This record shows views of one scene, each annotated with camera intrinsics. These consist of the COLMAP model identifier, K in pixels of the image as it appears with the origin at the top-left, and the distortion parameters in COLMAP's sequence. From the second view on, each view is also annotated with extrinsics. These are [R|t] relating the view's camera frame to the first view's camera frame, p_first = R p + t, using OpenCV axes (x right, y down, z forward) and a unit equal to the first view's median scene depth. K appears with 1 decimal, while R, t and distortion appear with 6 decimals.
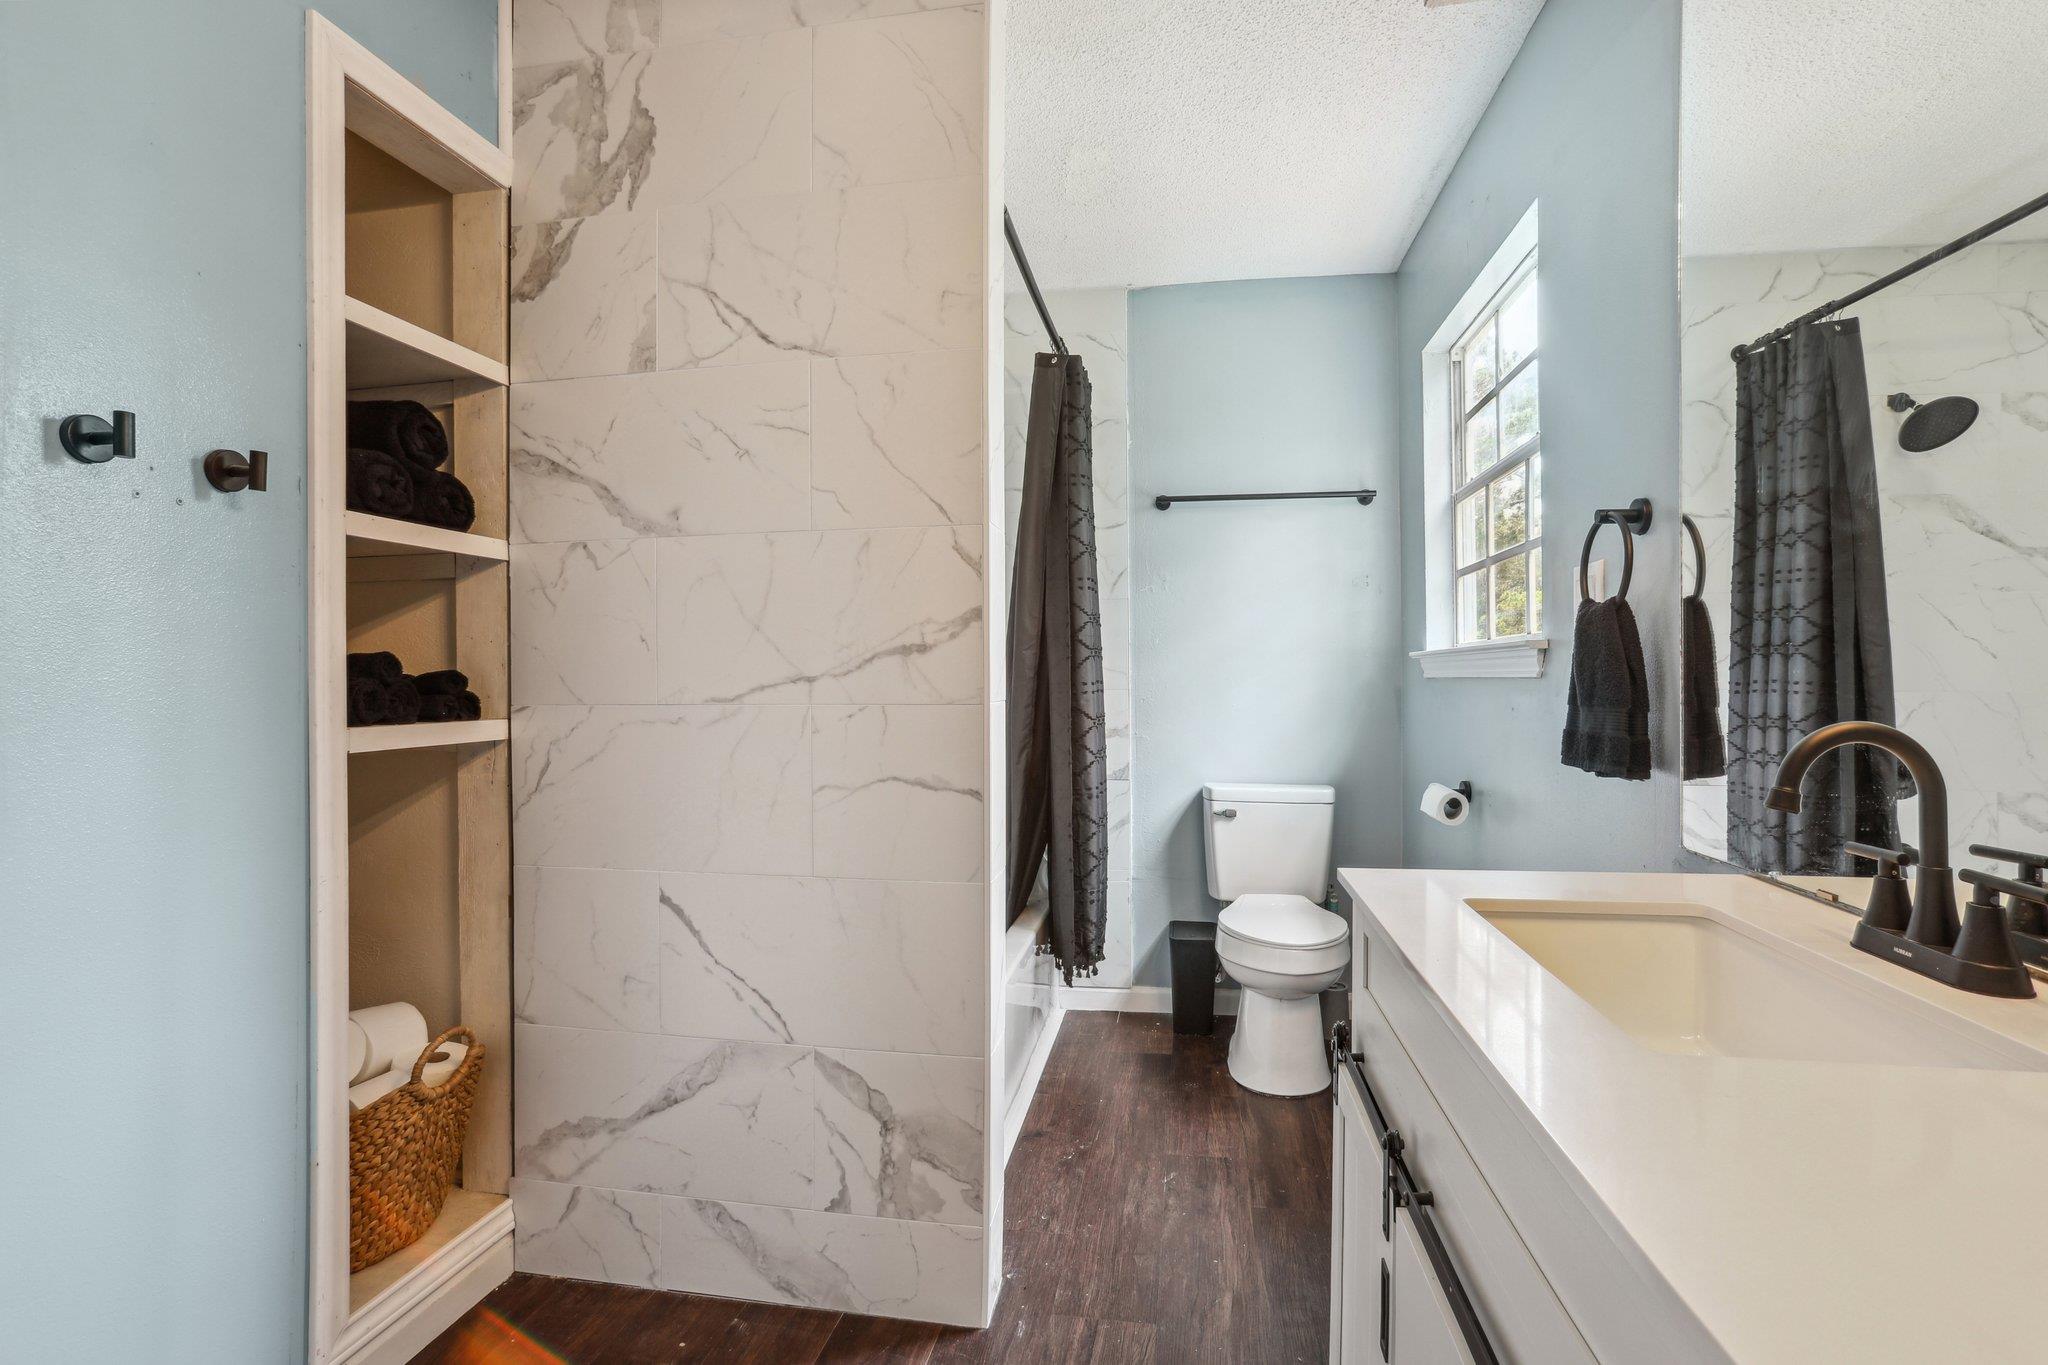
lens RADIAL K [[949.3, 0, 1024.0], [0, 949.3, 682.5], [0, 0, 1]] dist [-0.063625, 0.030753]
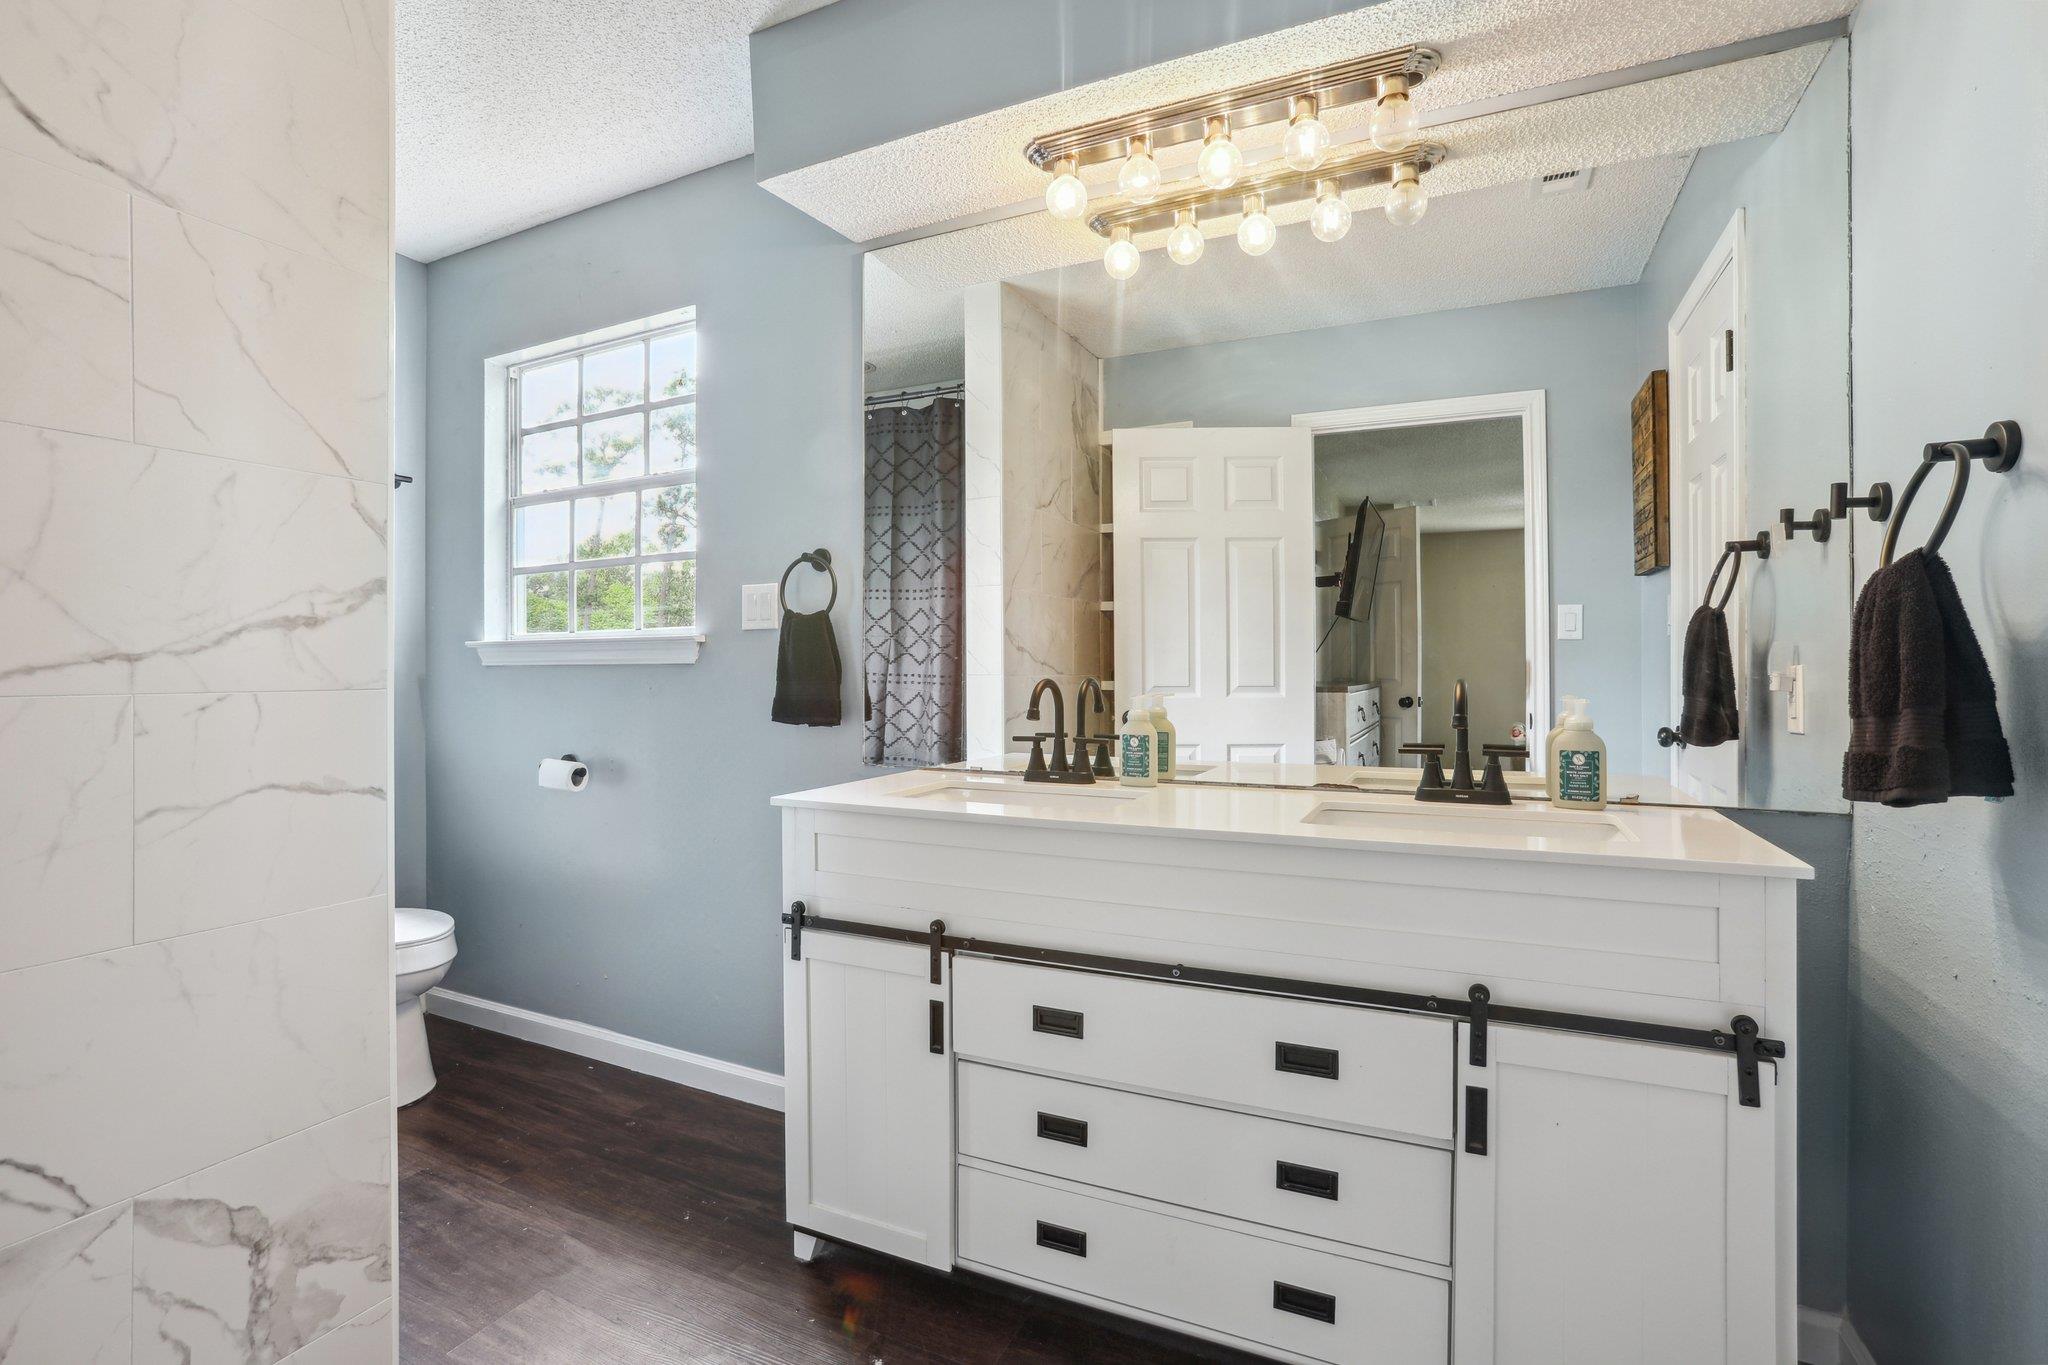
lens RADIAL K [[954.3, 0, 1021.5], [0, 954.3, 663.8], [0, 0, 1]] dist [-0.002830, -0.000502]
pose [[0.274035, 0.008924, 0.961678, -0.723000], [0.007971, 0.999902, -0.011550, 0.014346], [-0.961687, 0.010831, 0.273937, 0.188590]]
